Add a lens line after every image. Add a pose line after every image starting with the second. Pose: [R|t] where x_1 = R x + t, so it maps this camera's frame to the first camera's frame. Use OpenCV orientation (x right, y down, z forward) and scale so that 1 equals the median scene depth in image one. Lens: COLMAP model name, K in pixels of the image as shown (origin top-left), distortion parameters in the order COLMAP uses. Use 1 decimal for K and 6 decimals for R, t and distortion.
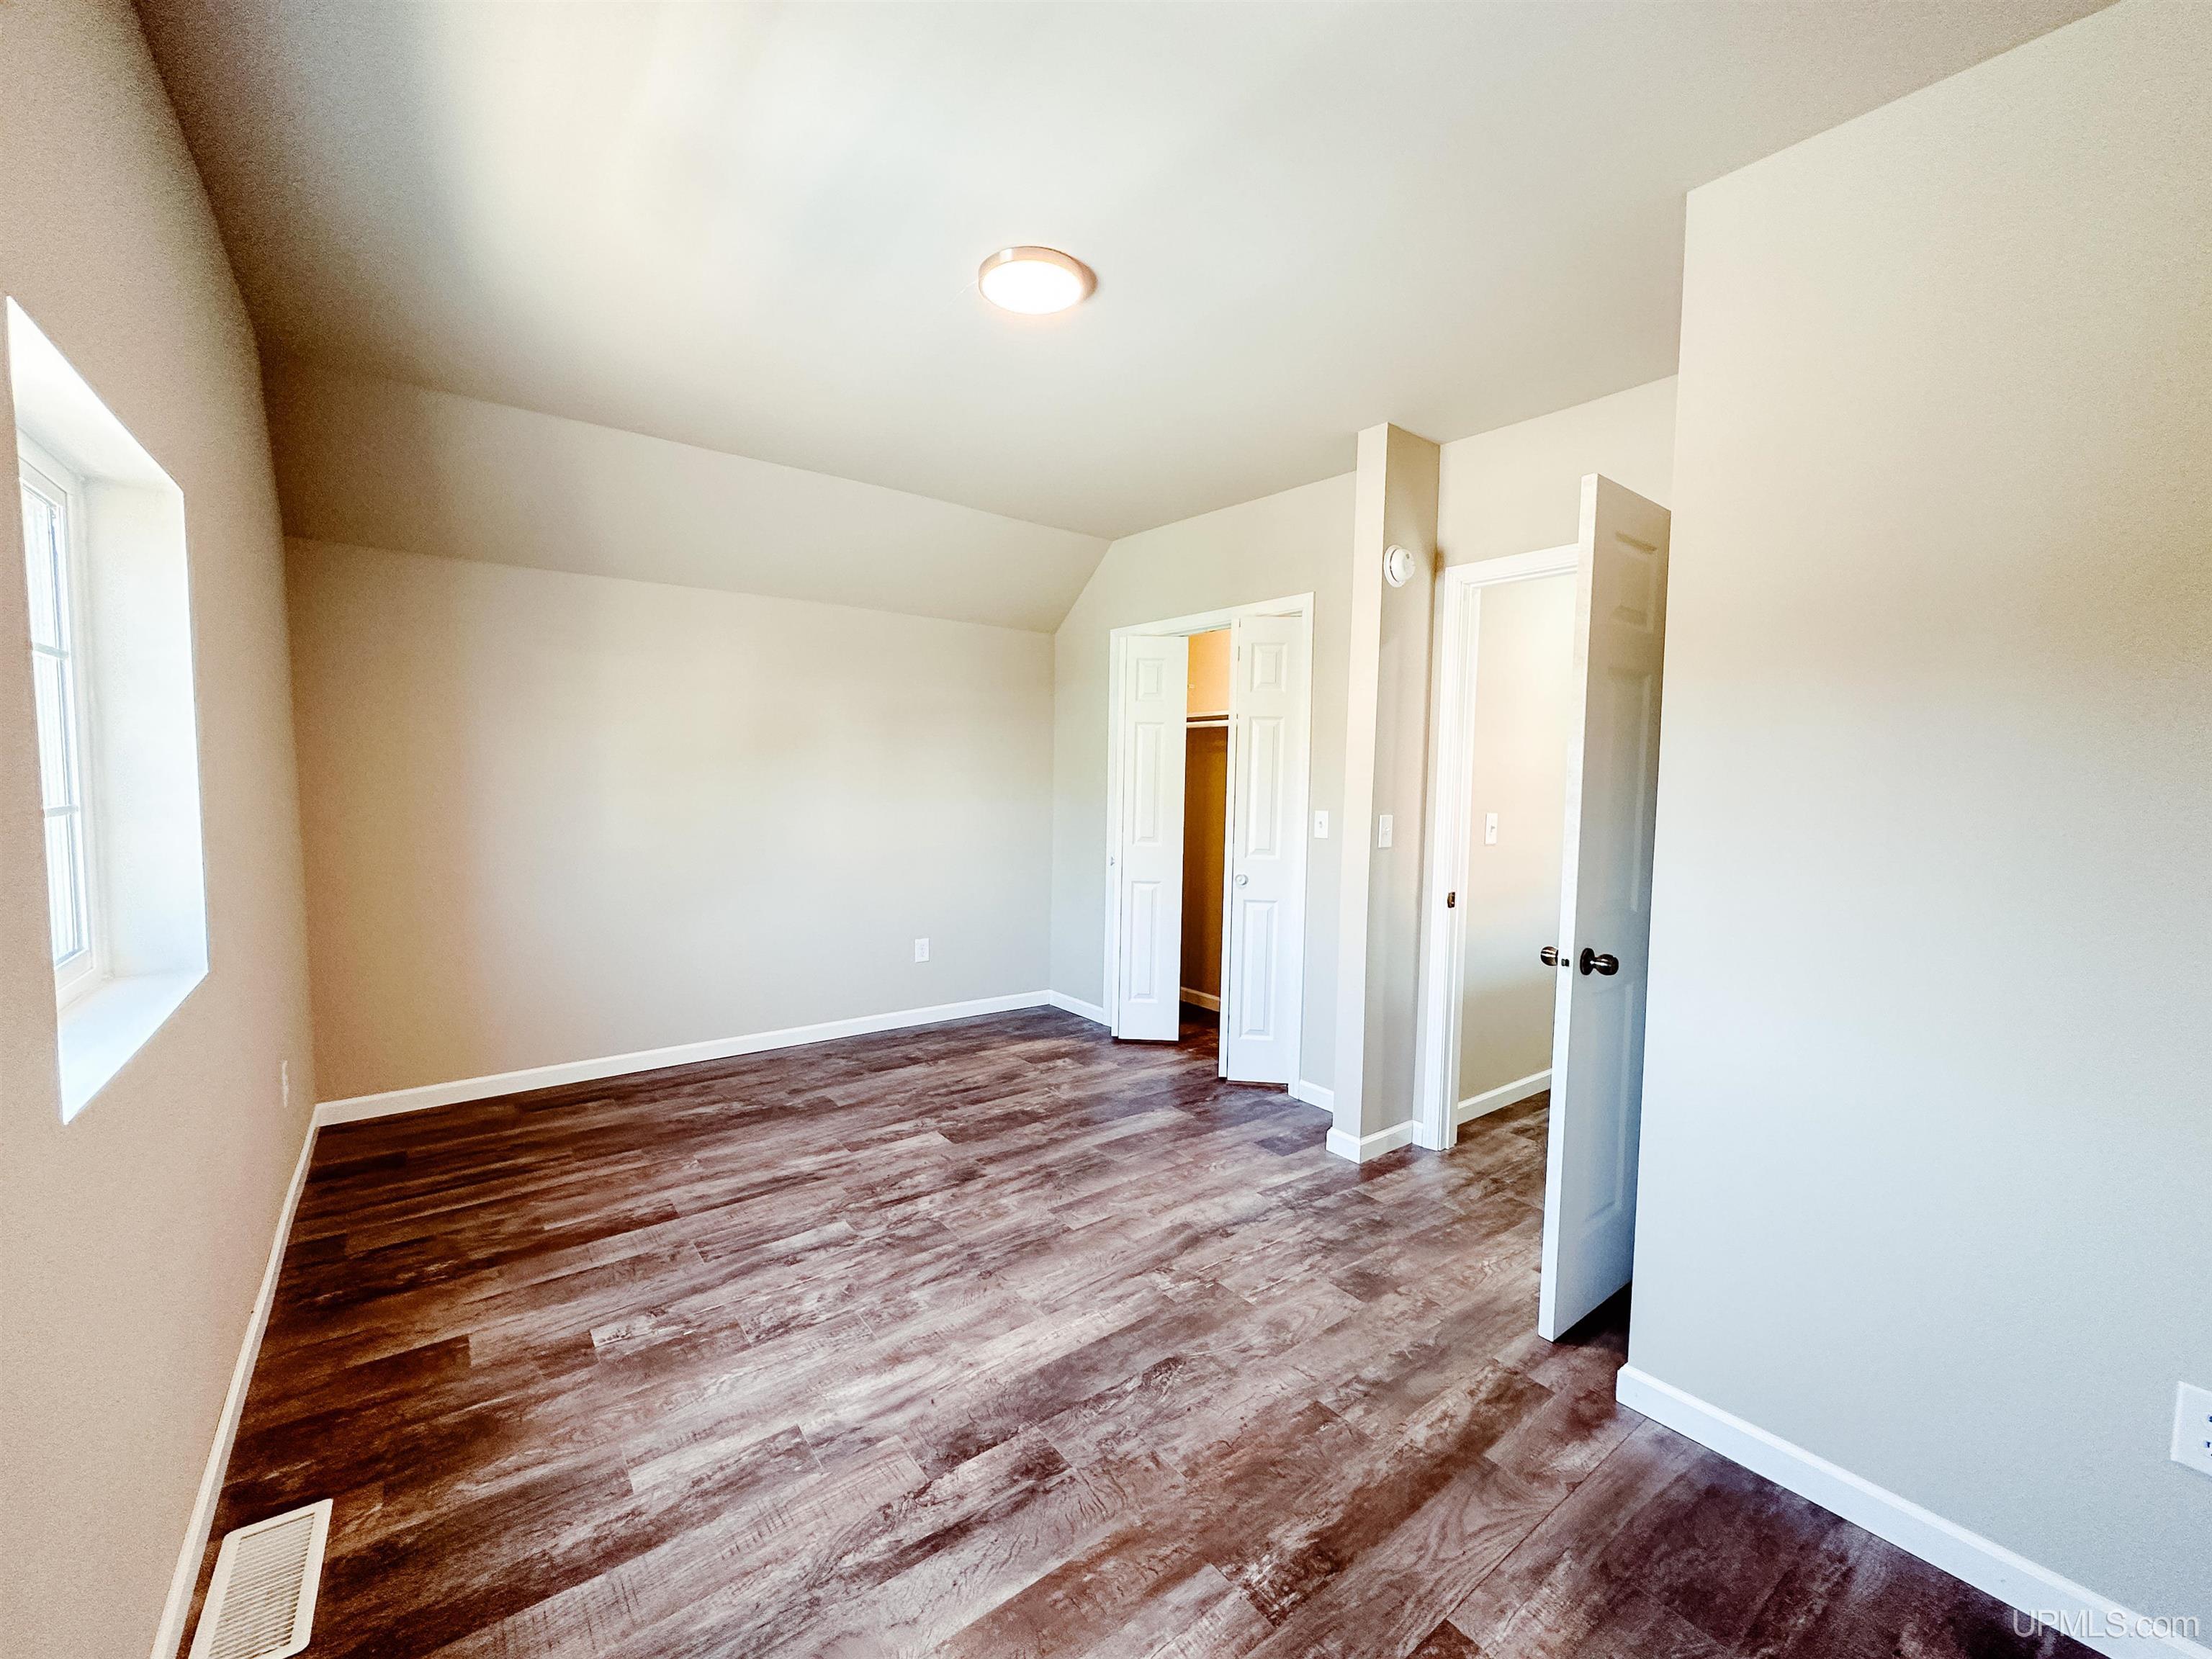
lens RADIAL K [[891.0, 0, 1105.1], [0, 891.0, 834.3], [0, 0, 1]] dist [-0.000634, 0.001070]
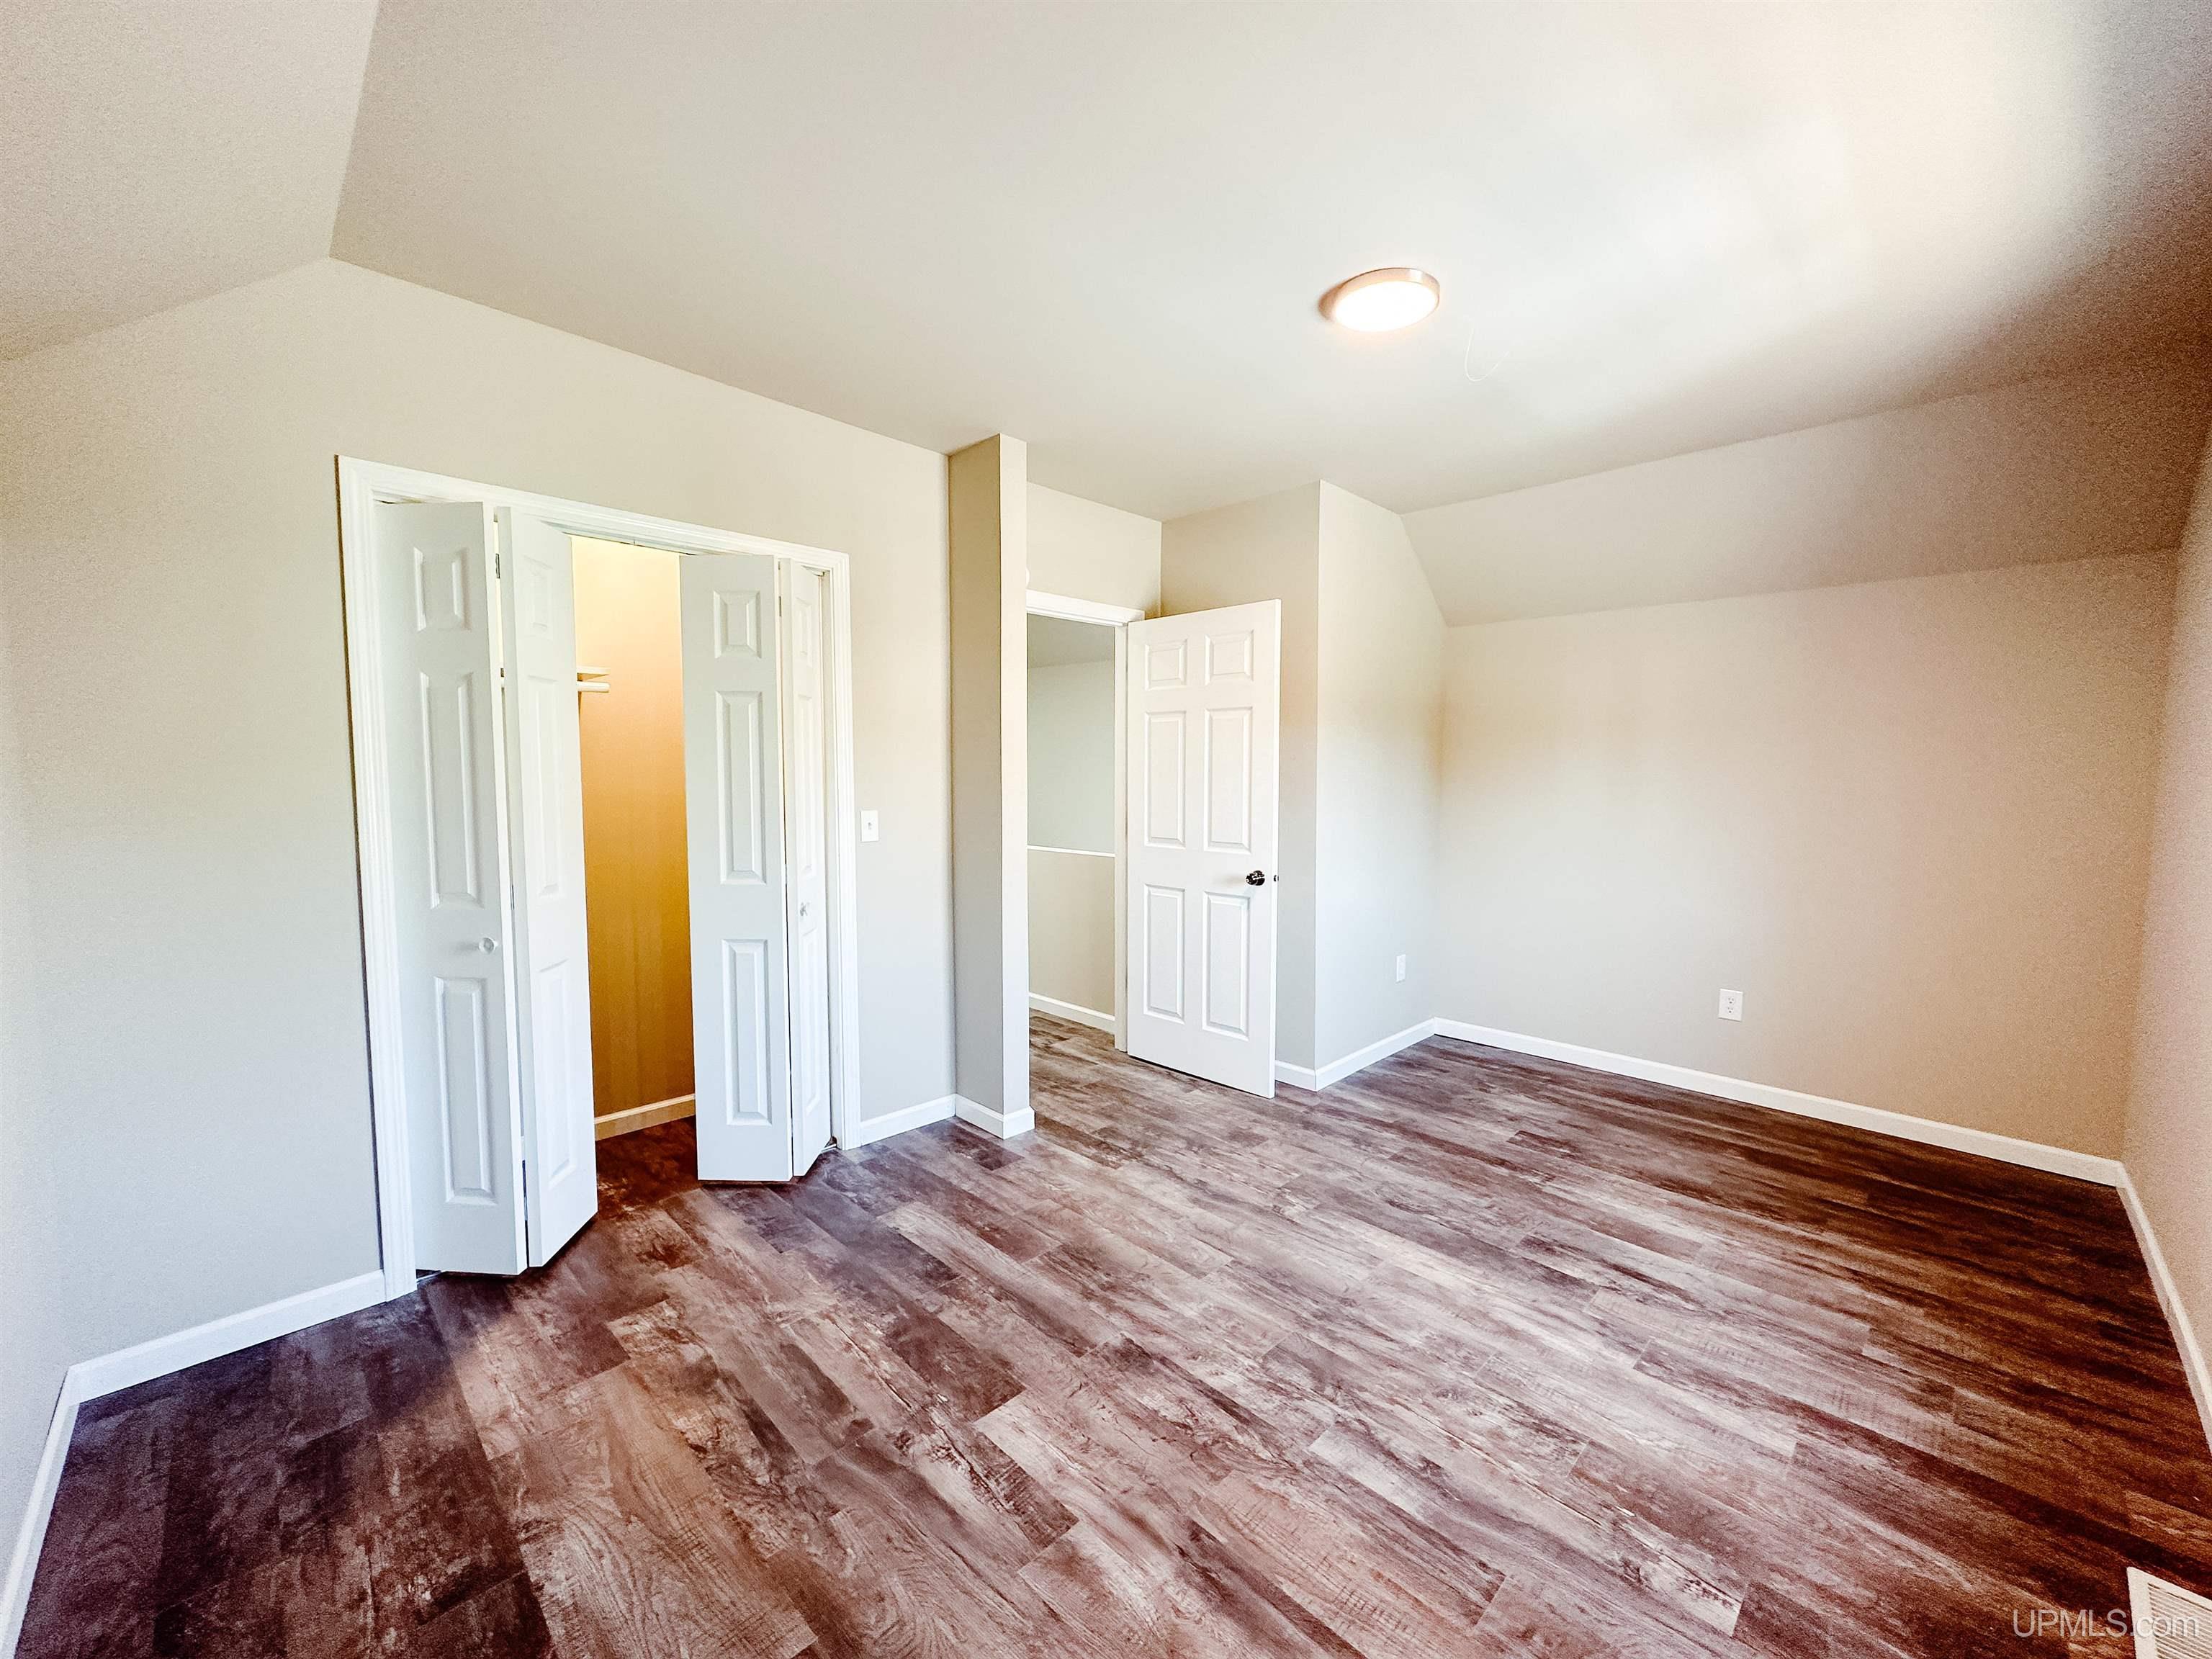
lens RADIAL K [[891.0, 0, 1100.3], [0, 891.0, 826.7], [0, 0, 1]] dist [-0.000634, 0.001070]
pose [[-0.127663, -0.085397, 0.988134, -1.009042], [0.057705, 0.993959, 0.093356, -0.121355], [-0.990138, 0.068938, -0.121964, 1.351282]]
